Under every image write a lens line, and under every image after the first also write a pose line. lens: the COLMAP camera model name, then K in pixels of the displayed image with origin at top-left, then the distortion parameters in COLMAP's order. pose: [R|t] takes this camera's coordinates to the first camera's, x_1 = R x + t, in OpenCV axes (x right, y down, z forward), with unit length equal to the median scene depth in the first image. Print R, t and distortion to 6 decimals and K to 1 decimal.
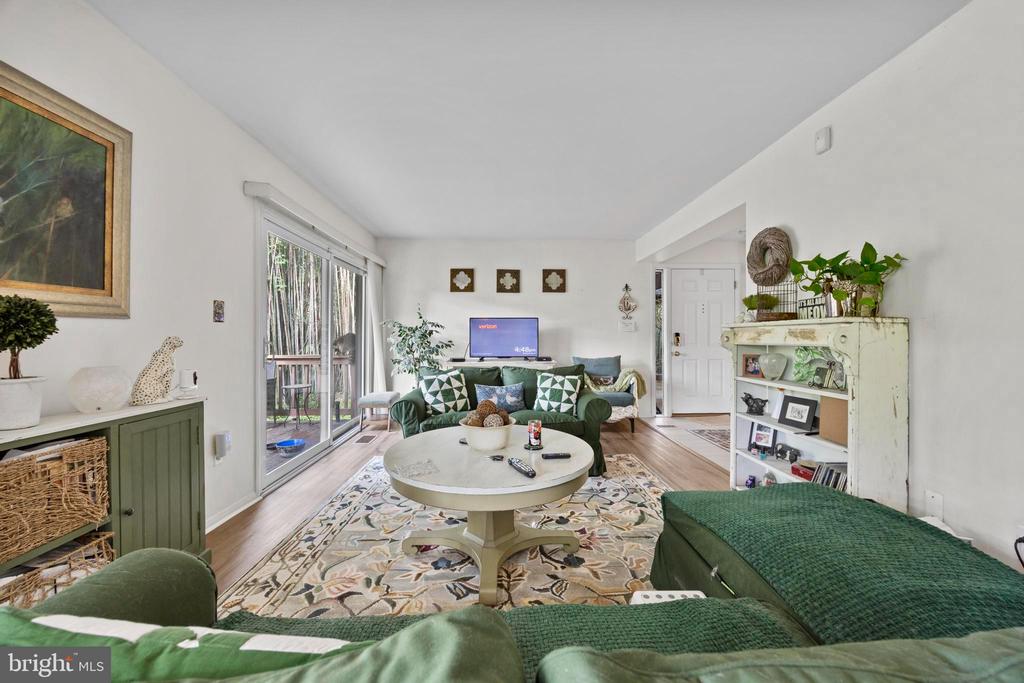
lens RADIAL K [[394.3, 0, 510.1], [0, 394.3, 338.1], [0, 0, 1]] dist [-0.002747, -0.000009]
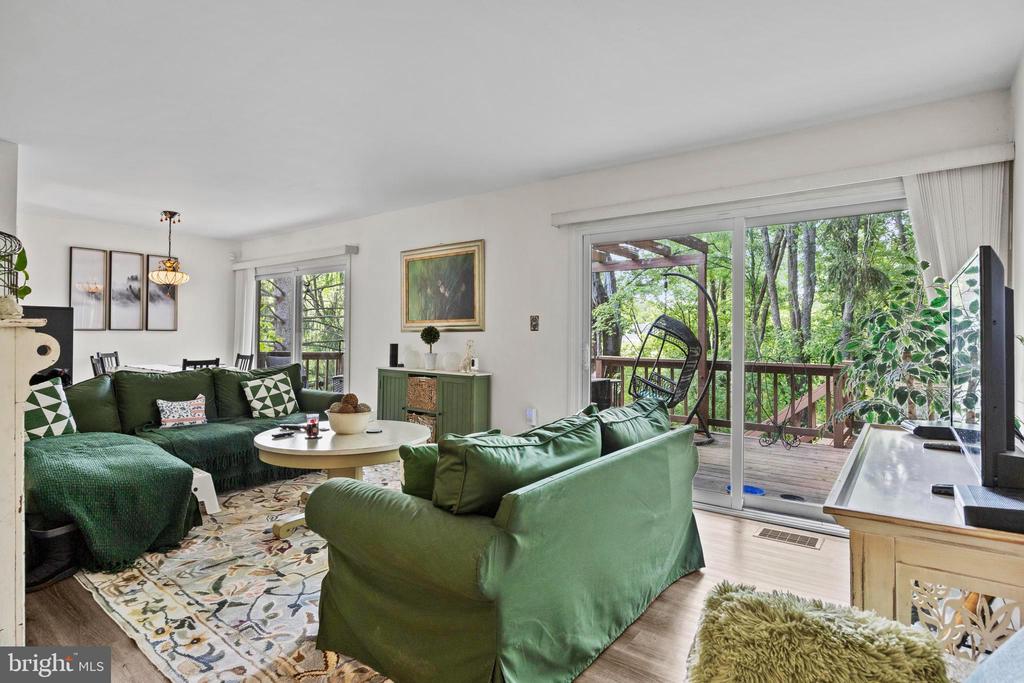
lens RADIAL K [[524.7, 0, 511.0], [0, 524.7, 333.1], [0, 0, 1]] dist [-0.011030, -0.000386]
pose [[-0.628640, -0.008833, -0.777647, 0.703013], [-0.011063, 0.999936, -0.002415, -0.023224], [0.777618, 0.007085, -0.628697, 1.905500]]
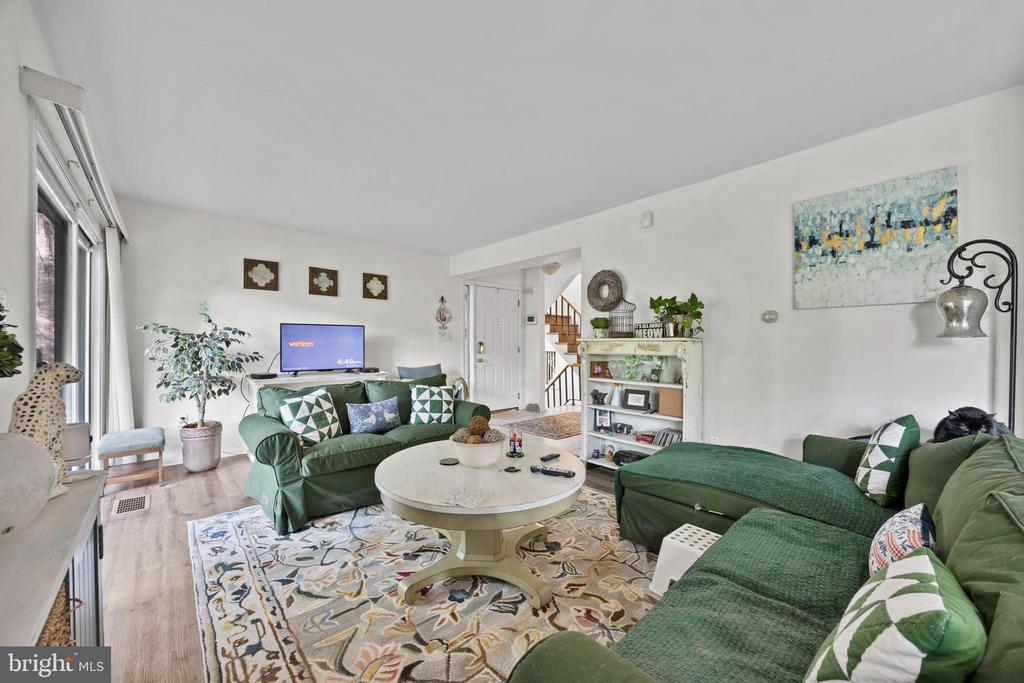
lens RADIAL K [[392.0, 0, 510.9], [0, 392.0, 345.7], [0, 0, 1]] dist [-0.001369, 0.000064]
pose [[0.762499, -0.003937, 0.646977, -0.504045], [-0.000400, 0.999978, 0.006557, -0.020823], [-0.646989, -0.005259, 0.762481, 0.156398]]
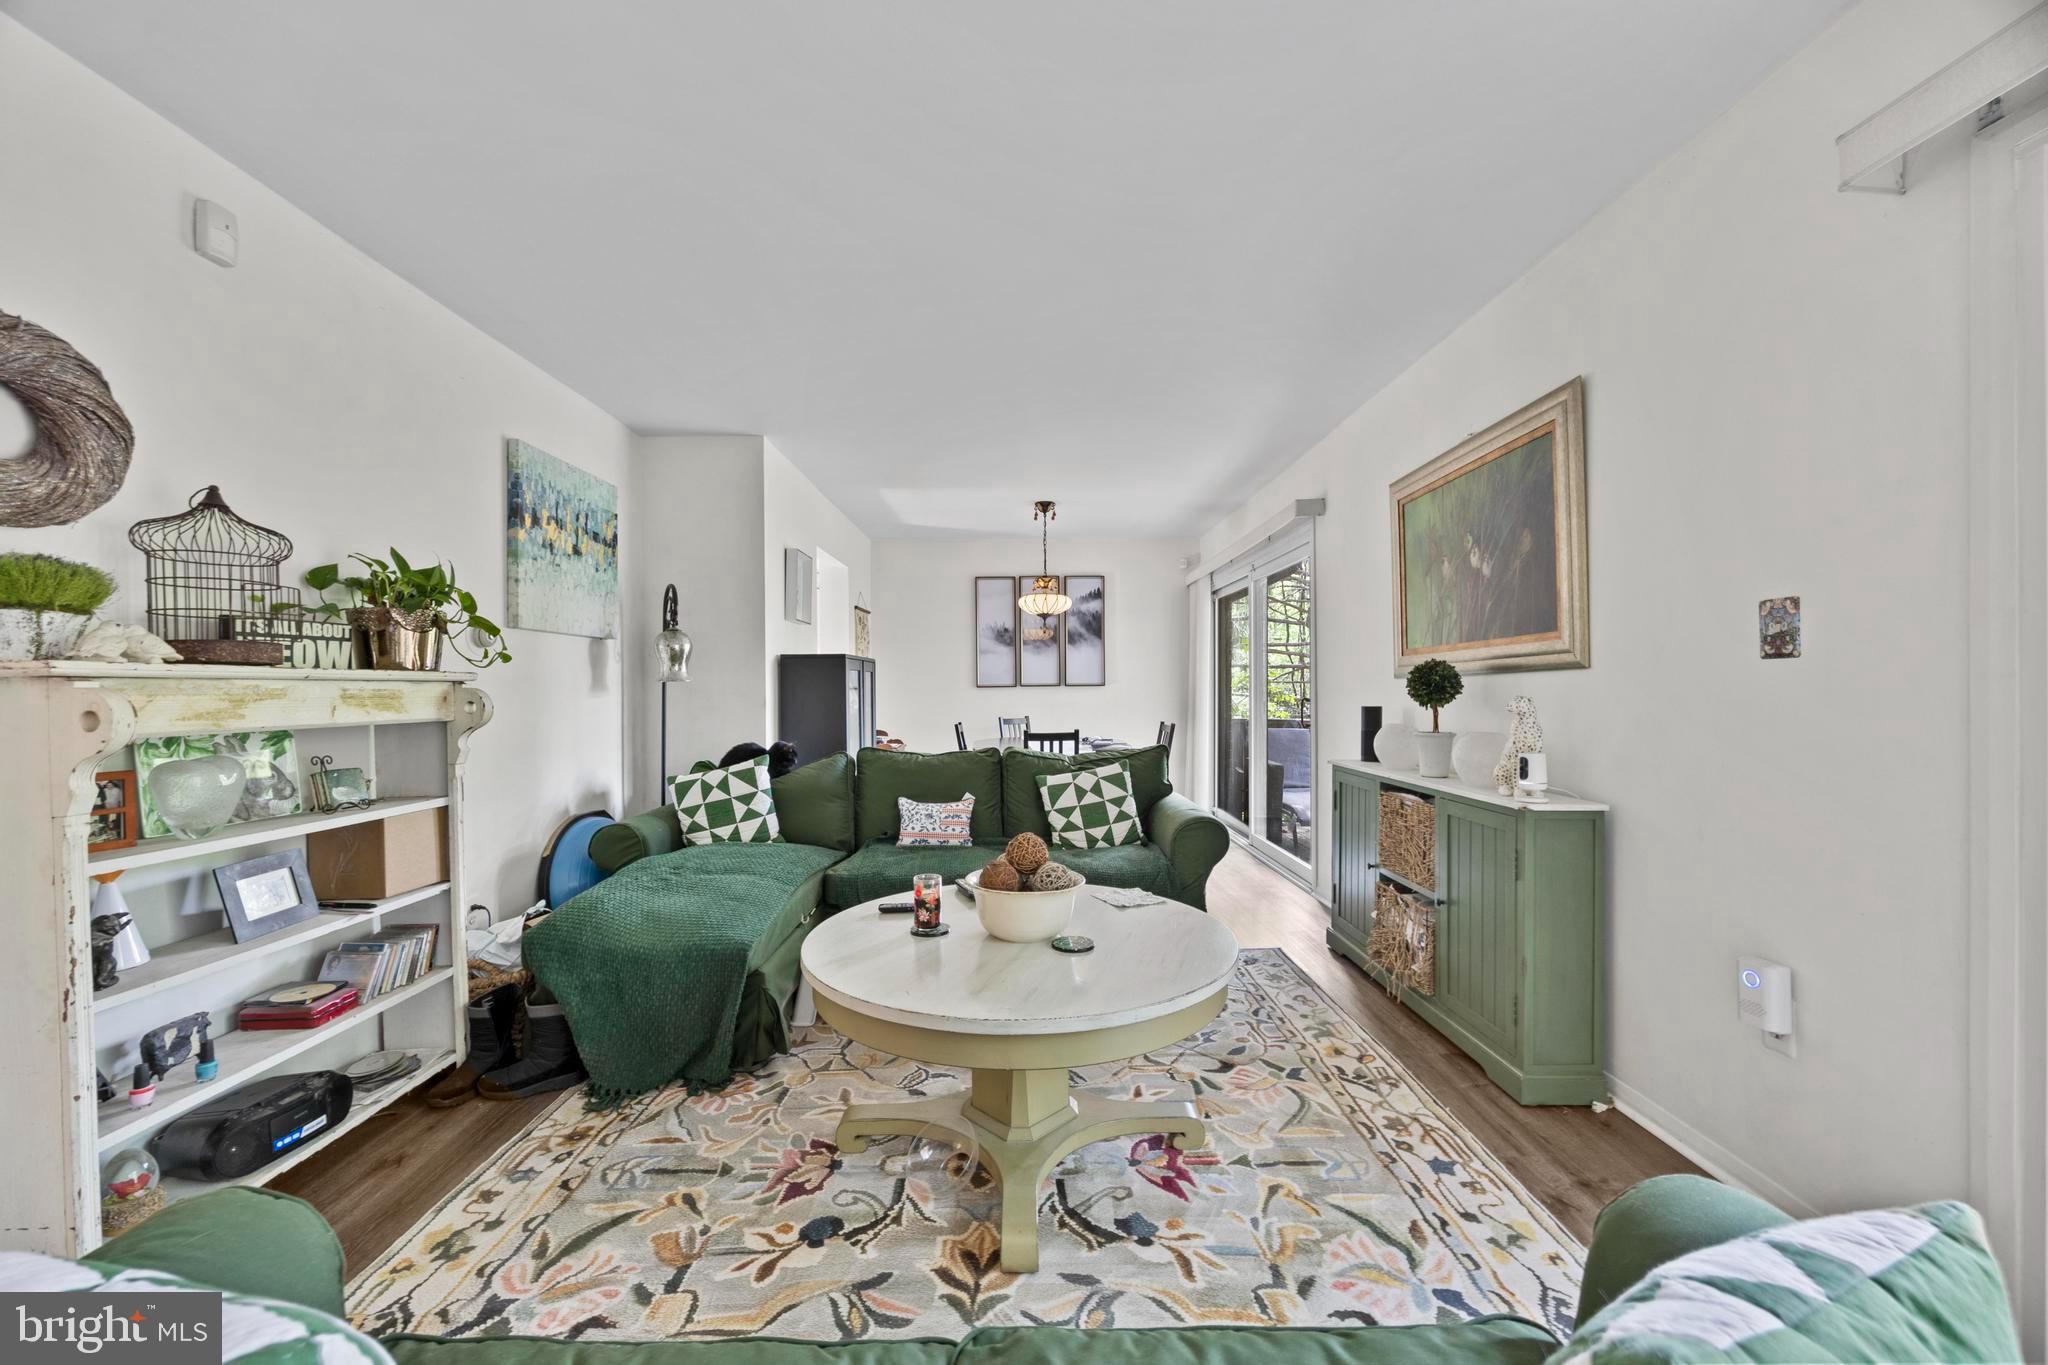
lens RADIAL K [[775.7, 0, 1022.0], [0, 775.7, 691.3], [0, 0, 1]] dist [-0.003313, 0.000029]
pose [[-0.999846, 0.006706, 0.016194, -0.054507], [0.006763, 0.999971, 0.003442, -0.014531], [-0.016170, 0.003551, -0.999863, 1.541883]]
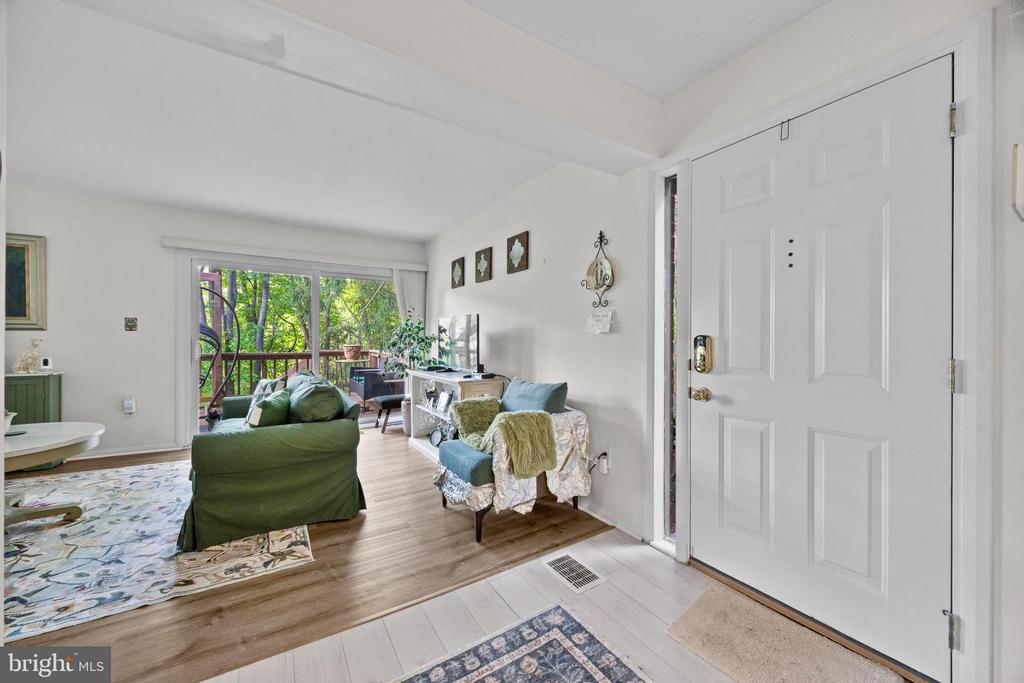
lens RADIAL K [[388.8, 0, 512.8], [0, 388.8, 340.6], [0, 0, 1]] dist [-0.003018, 0.000032]
pose [[0.509328, 0.007856, -0.860537, 1.304667], [-0.009431, 0.999949, 0.003547, -0.017400], [0.860521, 0.006309, 0.509376, 1.385618]]
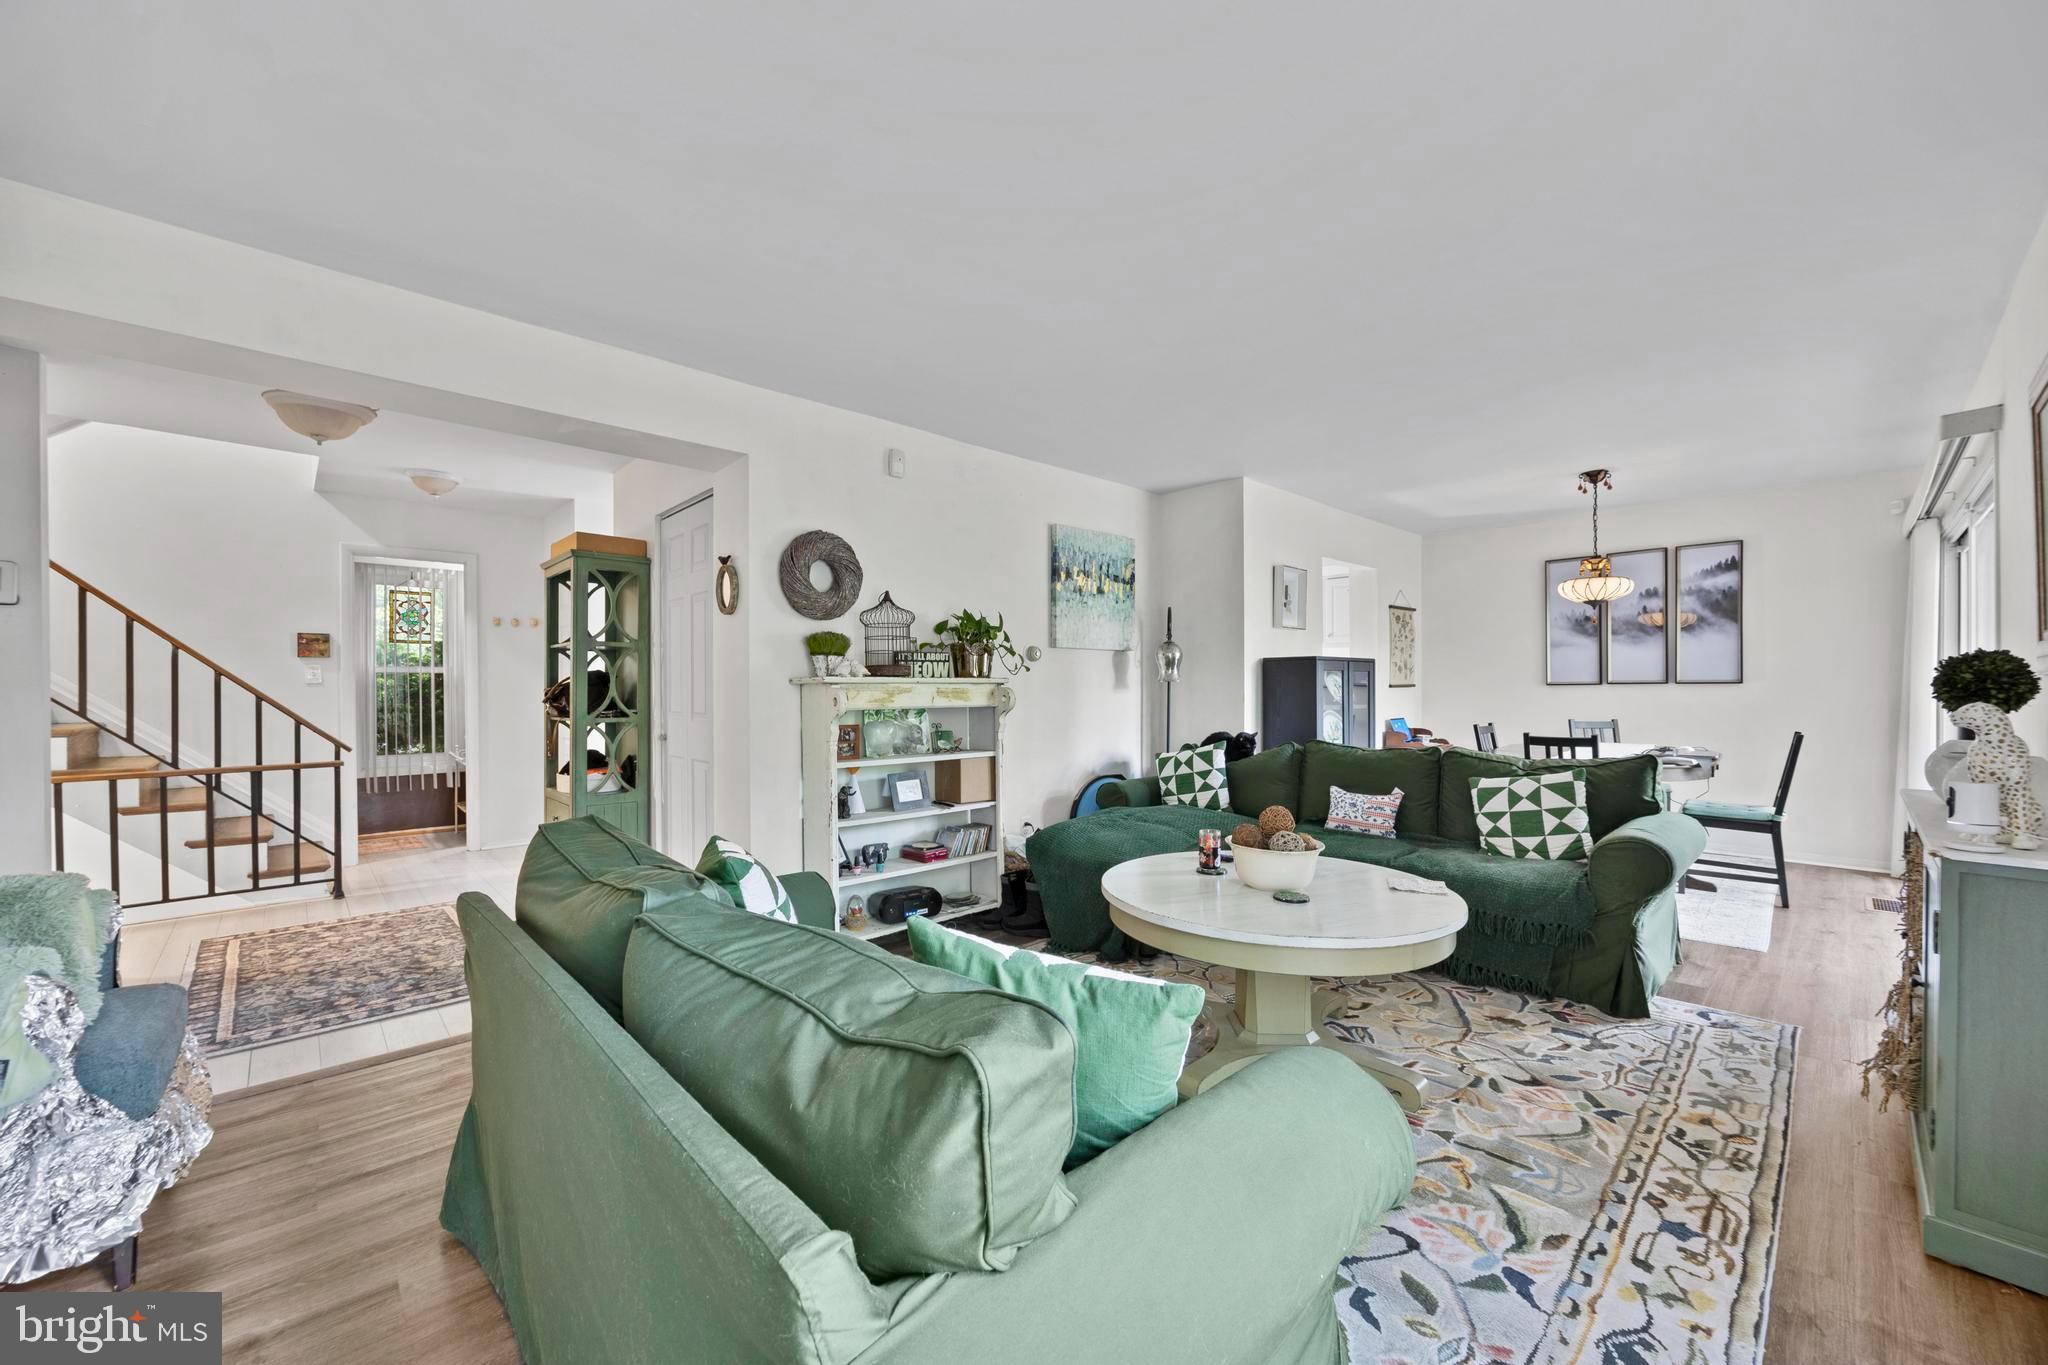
lens RADIAL K [[781.4, 0, 1025.9], [0, 781.4, 688.5], [0, 0, 1]] dist [-0.002885, 0.000170]
pose [[-0.672828, 0.003007, 0.739793, -0.535956], [0.004348, 0.999991, -0.000109, -0.016658], [-0.739786, 0.003143, -0.672835, 1.644584]]
